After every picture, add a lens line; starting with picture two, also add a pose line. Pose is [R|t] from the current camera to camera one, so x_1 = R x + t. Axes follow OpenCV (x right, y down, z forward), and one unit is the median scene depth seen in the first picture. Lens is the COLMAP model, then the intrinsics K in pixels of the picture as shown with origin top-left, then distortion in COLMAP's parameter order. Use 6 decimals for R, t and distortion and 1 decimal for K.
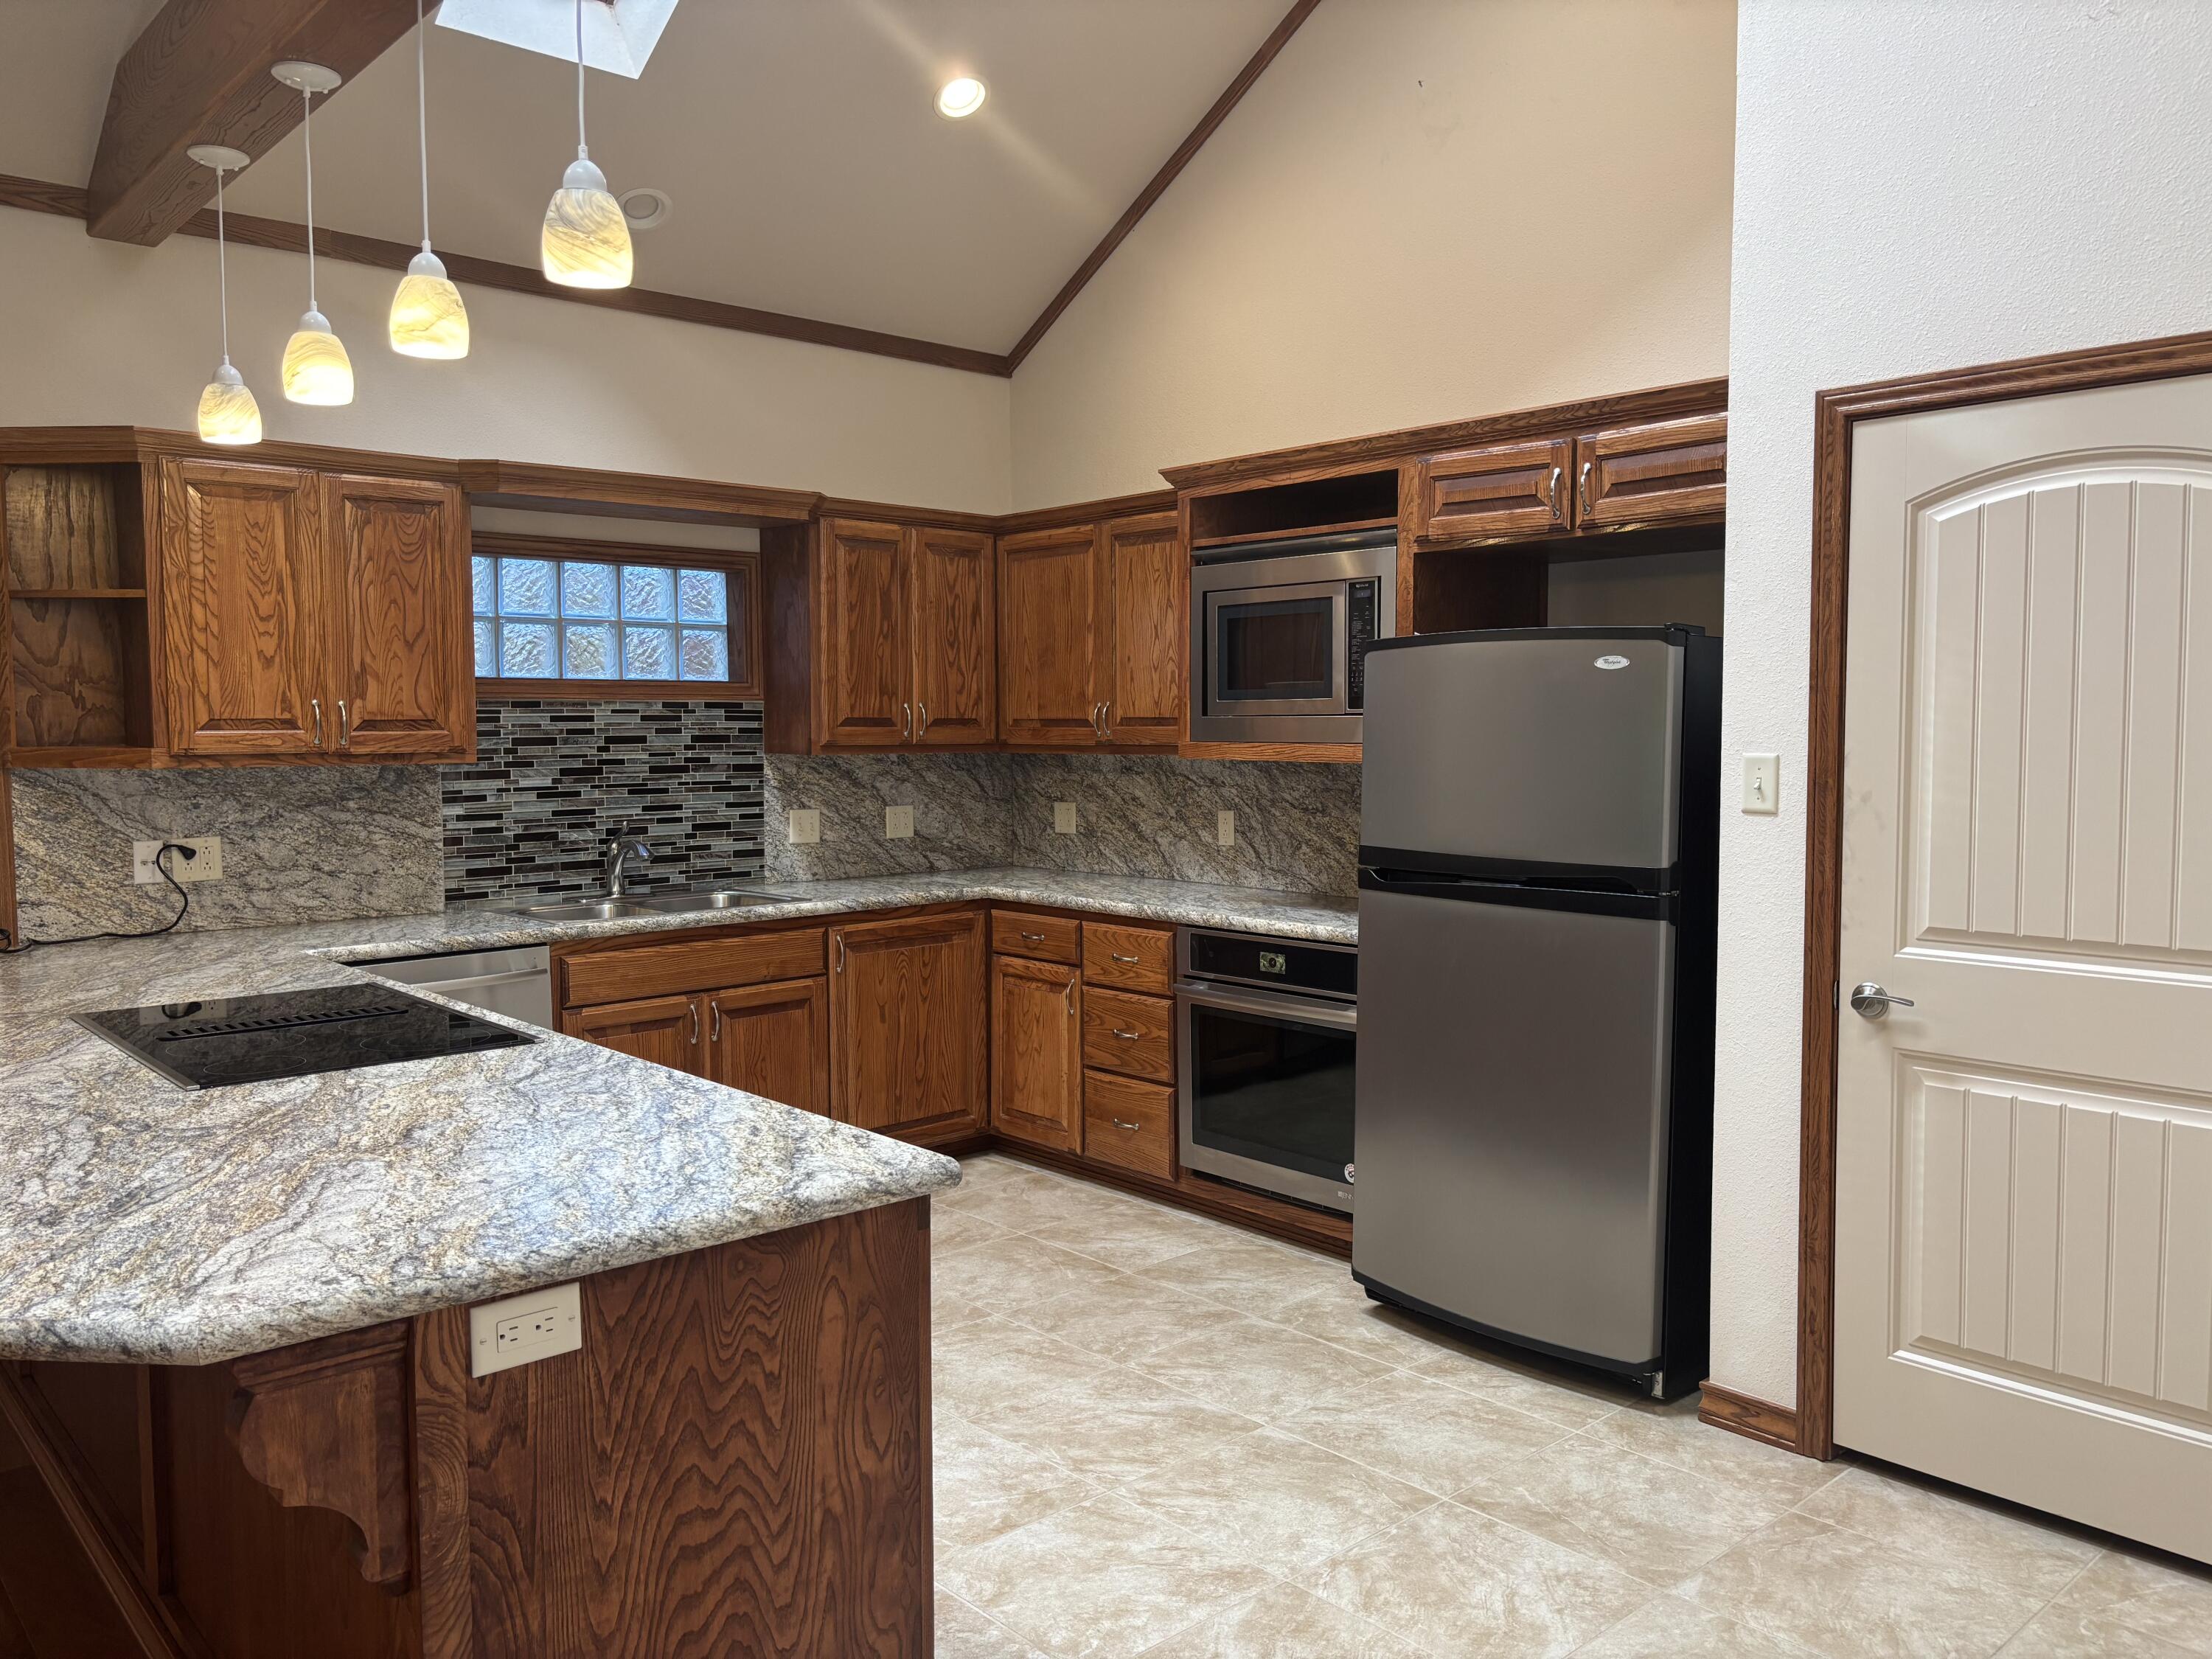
lens RADIAL K [[1679.9, 0, 1113.8], [0, 1679.9, 823.4], [0, 0, 1]] dist [0.036824, -0.032044]
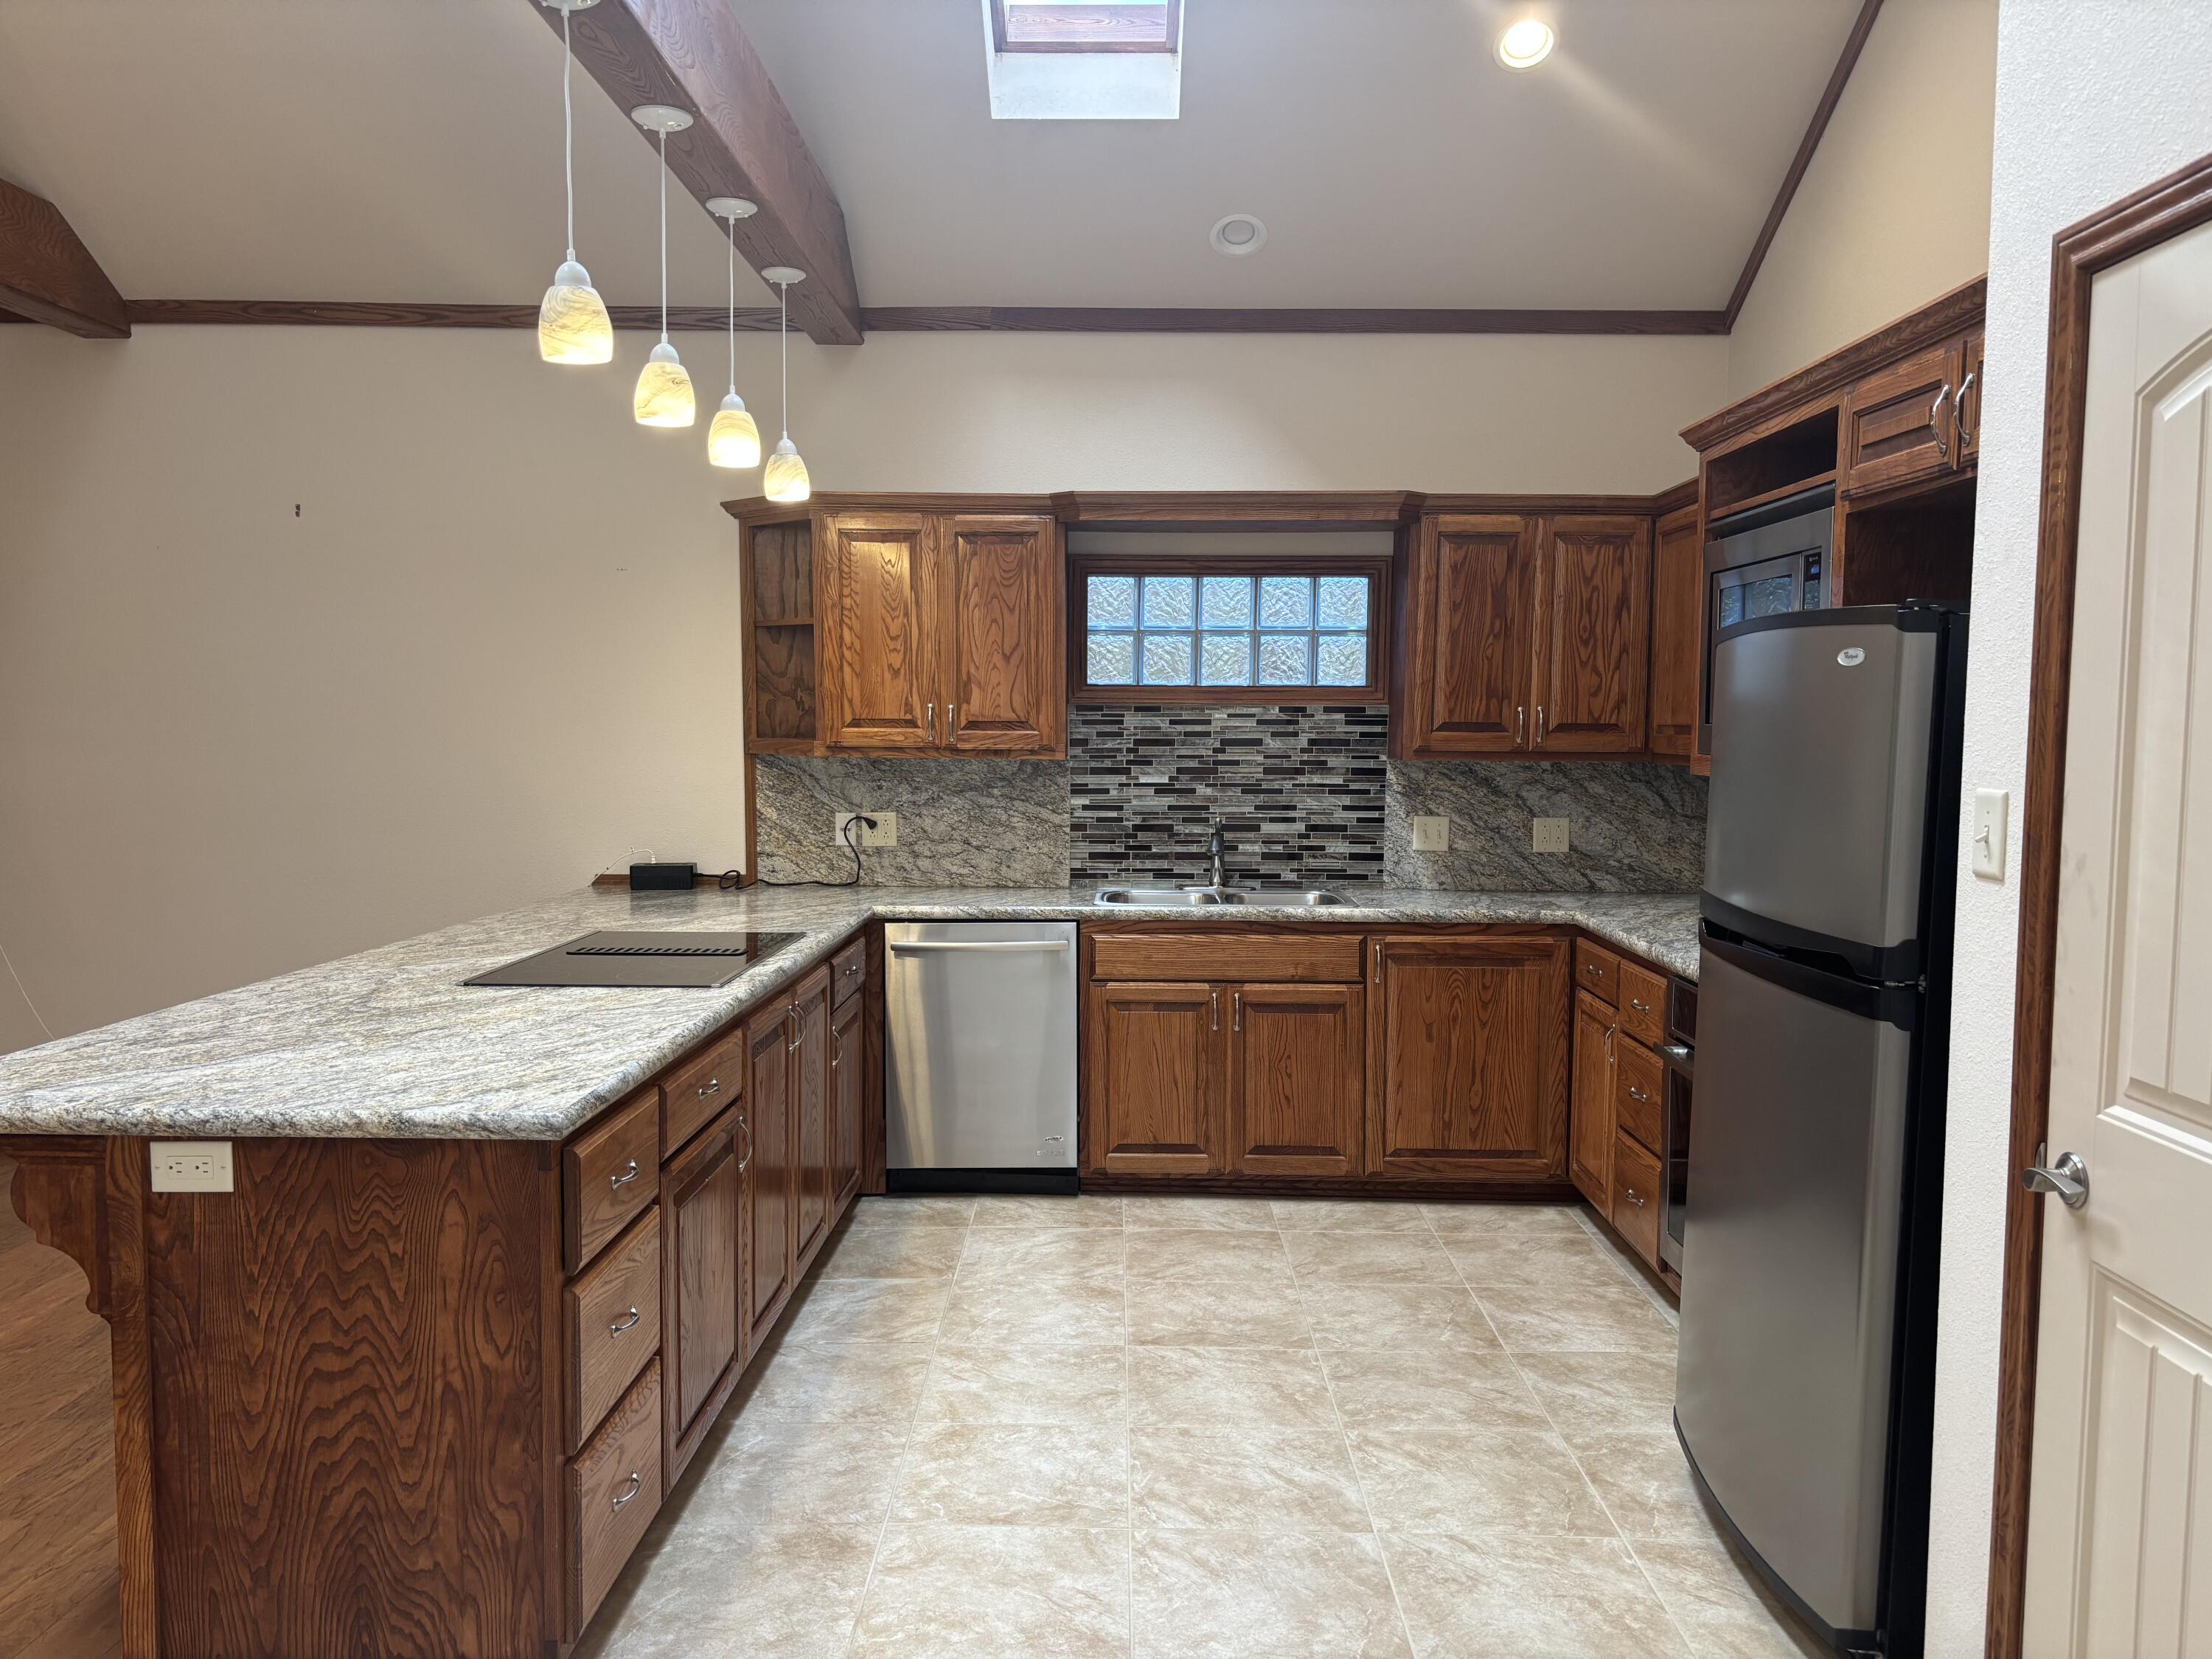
lens RADIAL K [[1676.8, 0, 1101.3], [0, 1676.8, 848.1], [0, 0, 1]] dist [0.130776, -0.168530]
pose [[0.726736, 0.062461, -0.684071, 0.444502], [-0.053217, 0.997984, 0.034588, -0.017229], [0.684853, 0.011268, 0.728595, 0.196690]]
